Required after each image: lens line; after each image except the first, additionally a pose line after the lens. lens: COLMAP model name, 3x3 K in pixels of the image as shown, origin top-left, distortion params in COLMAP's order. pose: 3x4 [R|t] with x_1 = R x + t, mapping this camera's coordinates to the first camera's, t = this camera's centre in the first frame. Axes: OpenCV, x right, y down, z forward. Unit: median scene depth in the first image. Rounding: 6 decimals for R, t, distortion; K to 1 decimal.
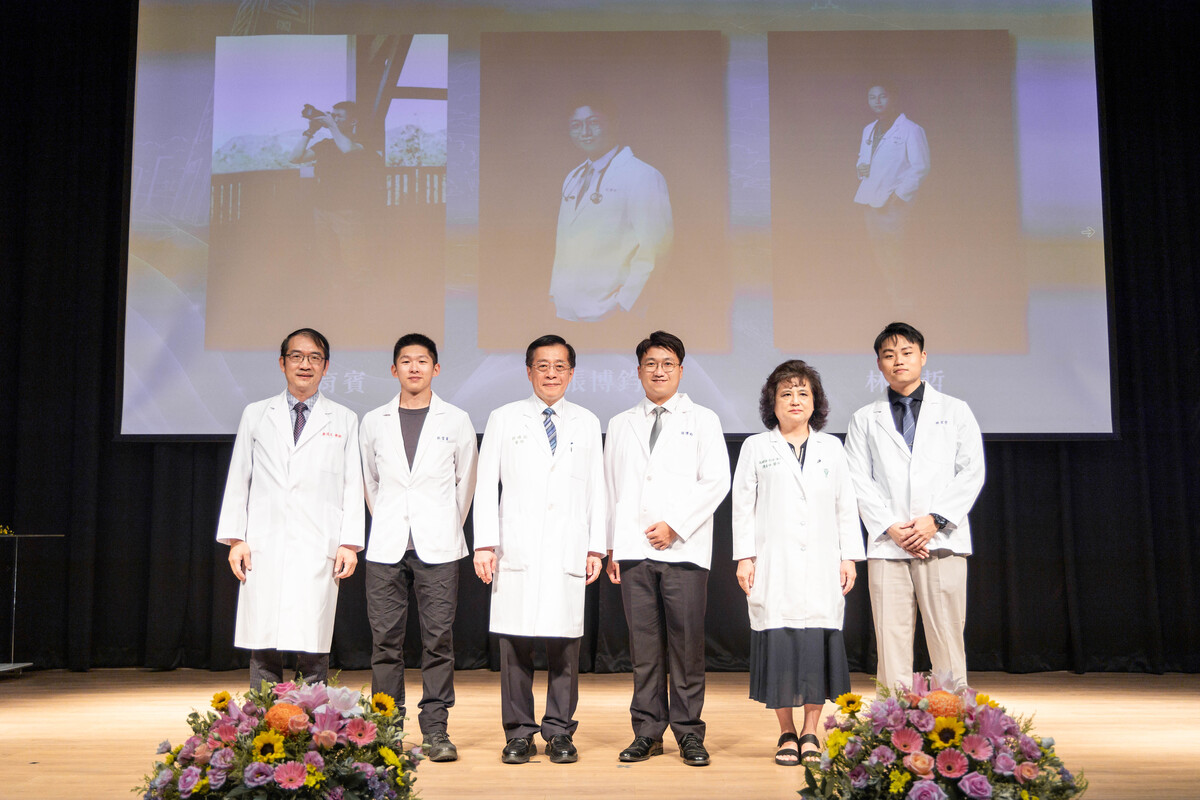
lens RADIAL K [[1275.2, 0, 593.9], [0, 1275.2, 394.0], [0, 0, 1]] dist [0.000654, 0.004475]
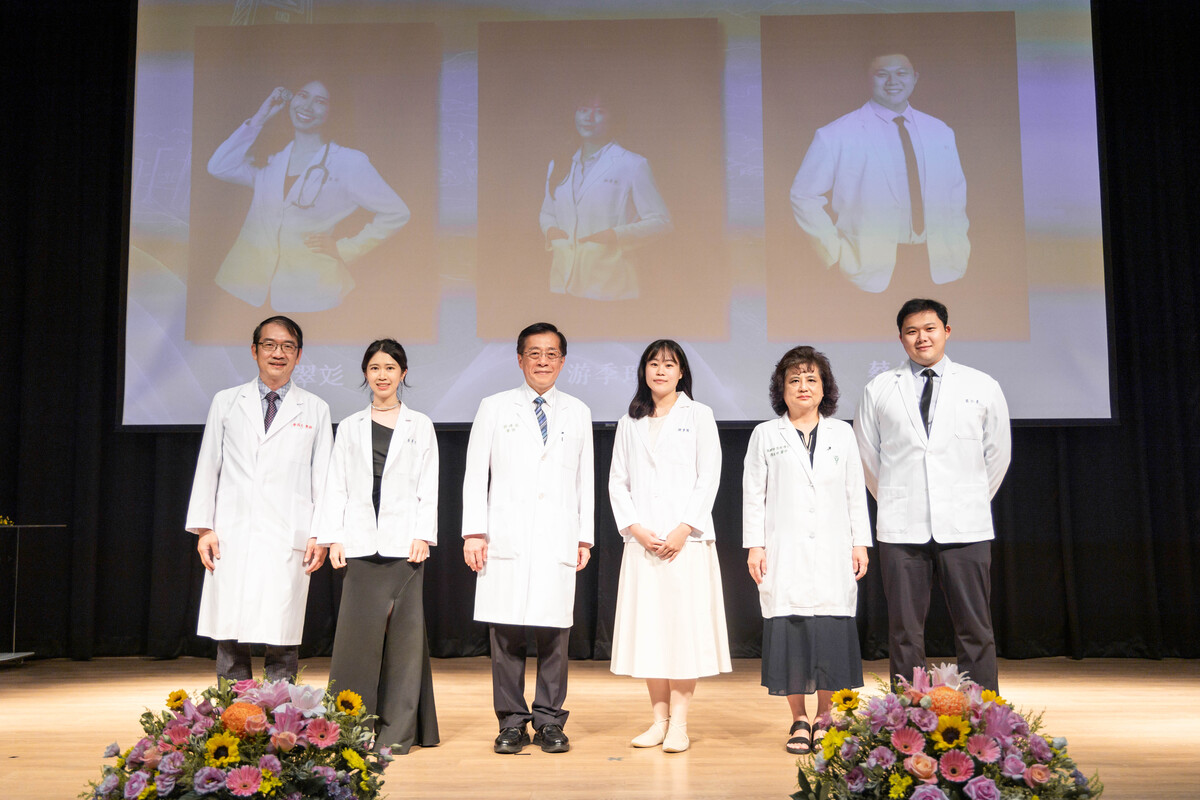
lens RADIAL K [[1212.5, 0, 597.9], [0, 1212.5, 403.6], [0, 0, 1]] dist [0.007447, 0.006350]
pose [[0.999976, -0.004421, -0.005350, 0.024823], [0.004484, 0.999921, 0.011785, 0.013997], [0.005297, -0.011809, 0.999916, 0.114300]]
